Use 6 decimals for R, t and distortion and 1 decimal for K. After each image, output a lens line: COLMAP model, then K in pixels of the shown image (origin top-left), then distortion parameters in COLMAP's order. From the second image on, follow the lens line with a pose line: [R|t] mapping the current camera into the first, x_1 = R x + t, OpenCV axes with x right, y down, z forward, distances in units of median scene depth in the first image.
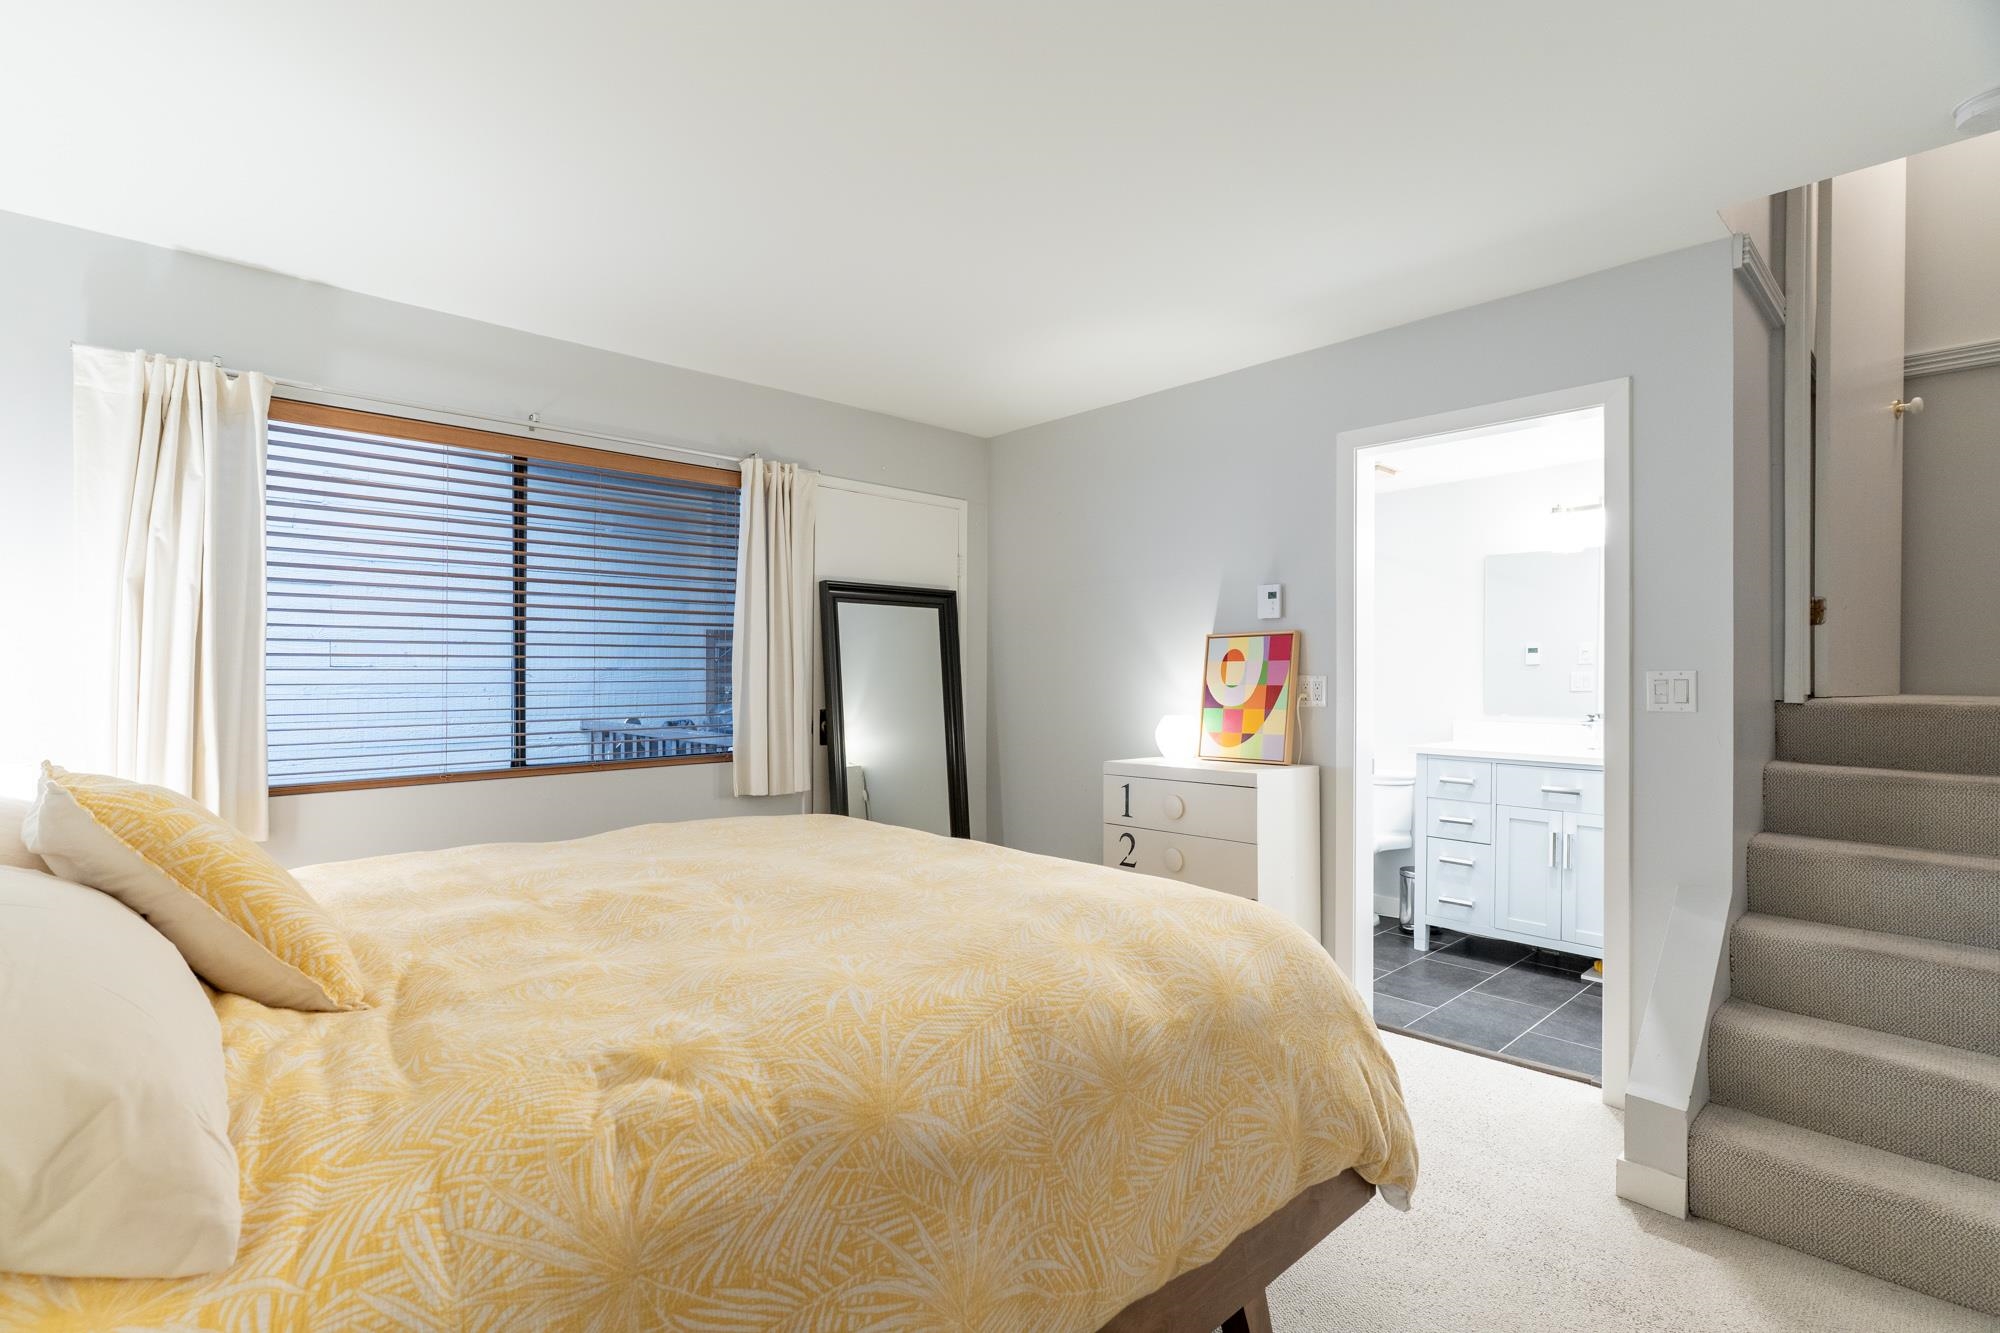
lens RADIAL K [[954.1, 0, 994.4], [0, 954.1, 680.5], [0, 0, 1]] dist [0.001486, -0.000461]
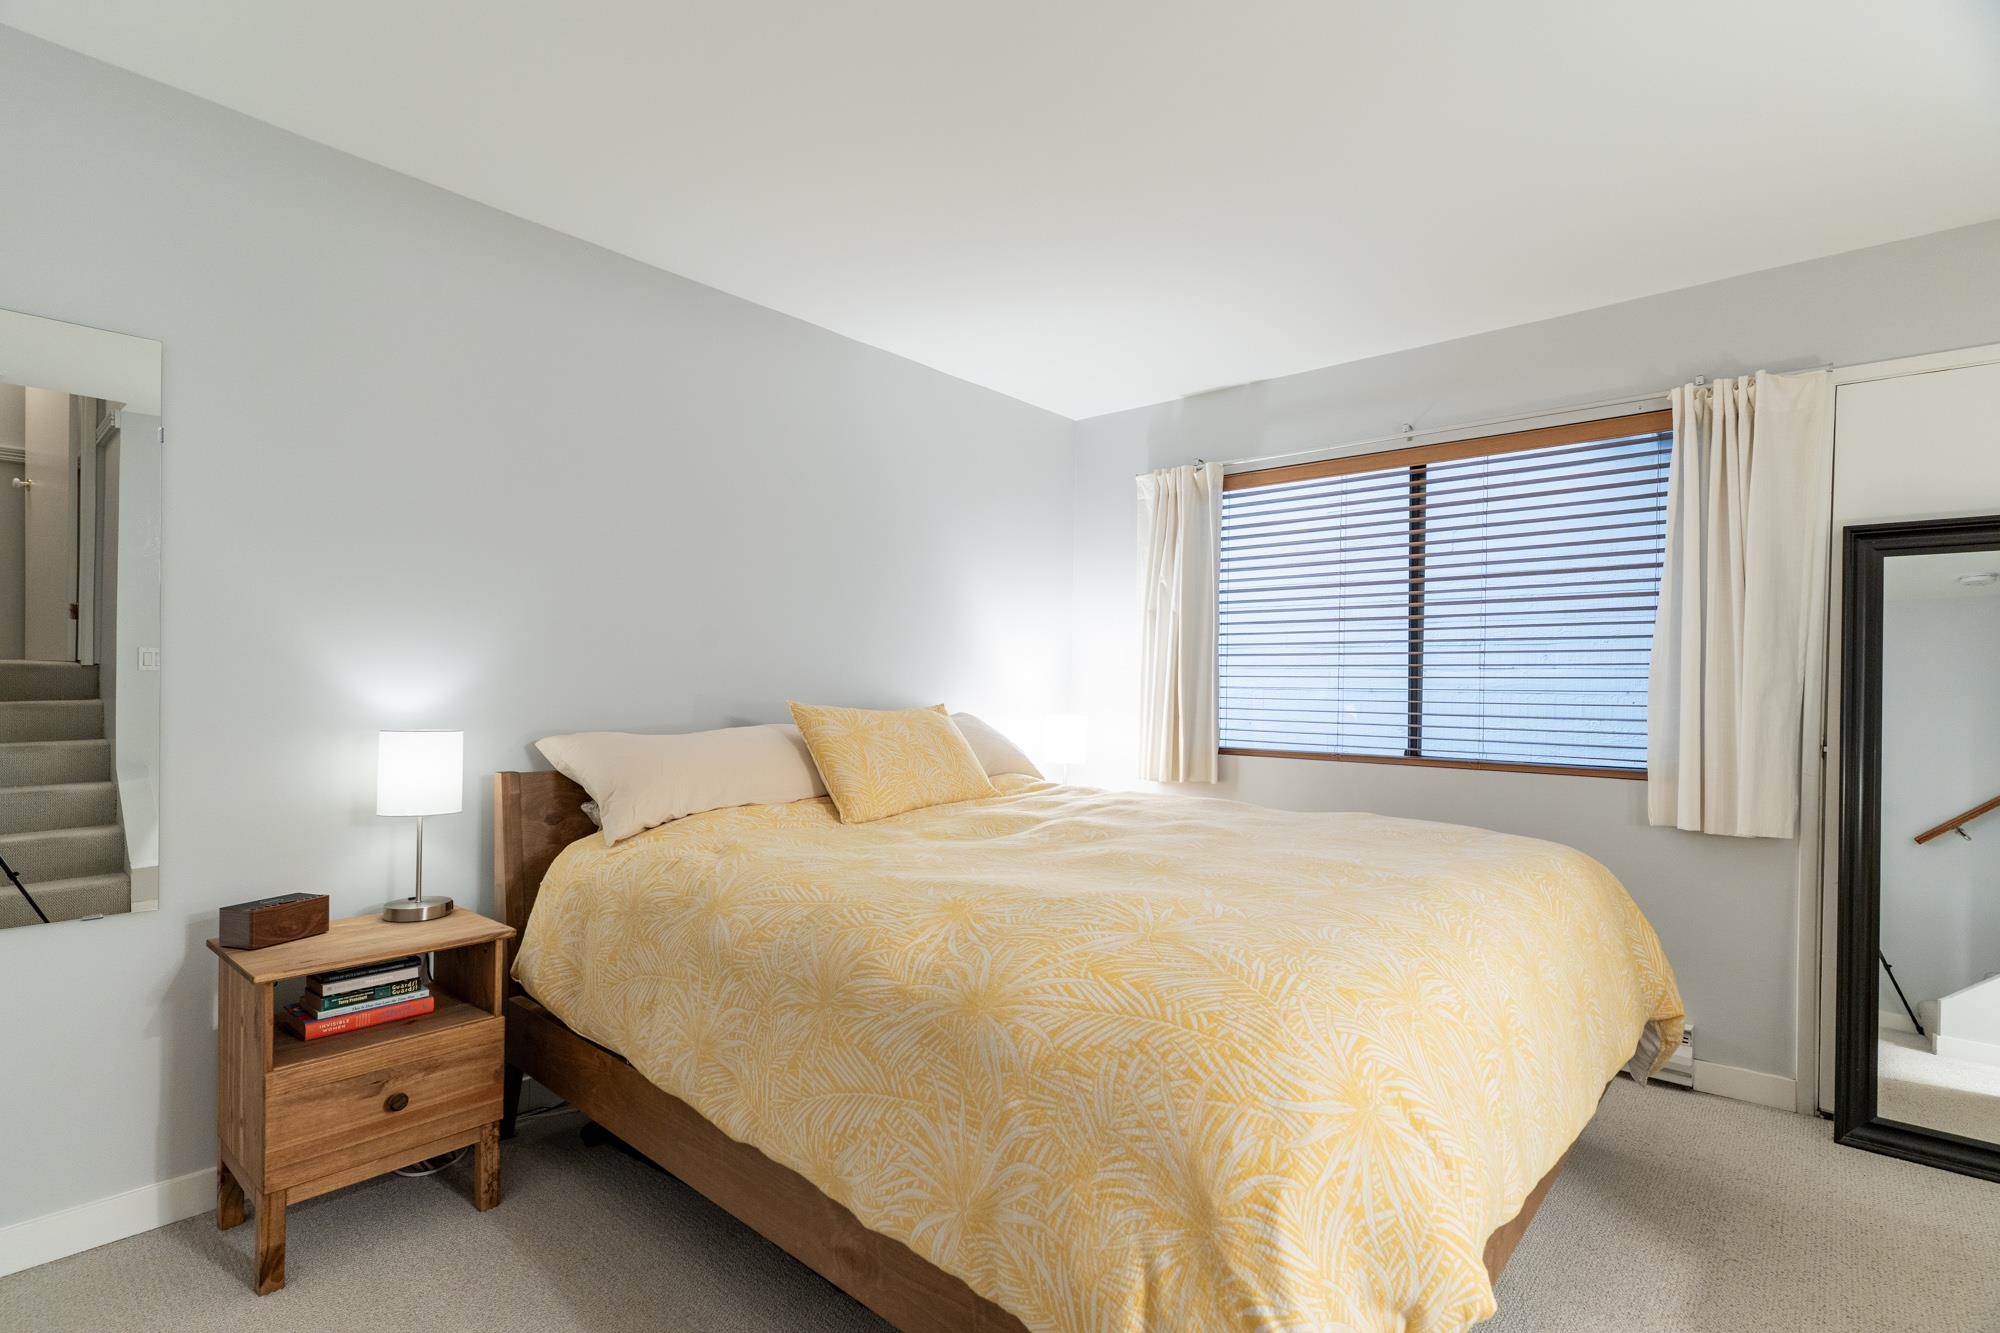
lens RADIAL K [[954.1, 0, 994.4], [0, 954.1, 680.5], [0, 0, 1]] dist [0.001486, -0.000461]
pose [[0.080245, 0.000150, -0.996775, 0.615893], [-0.017206, 0.999851, -0.001235, 0.017708], [0.996627, 0.017250, 0.080236, 0.521199]]
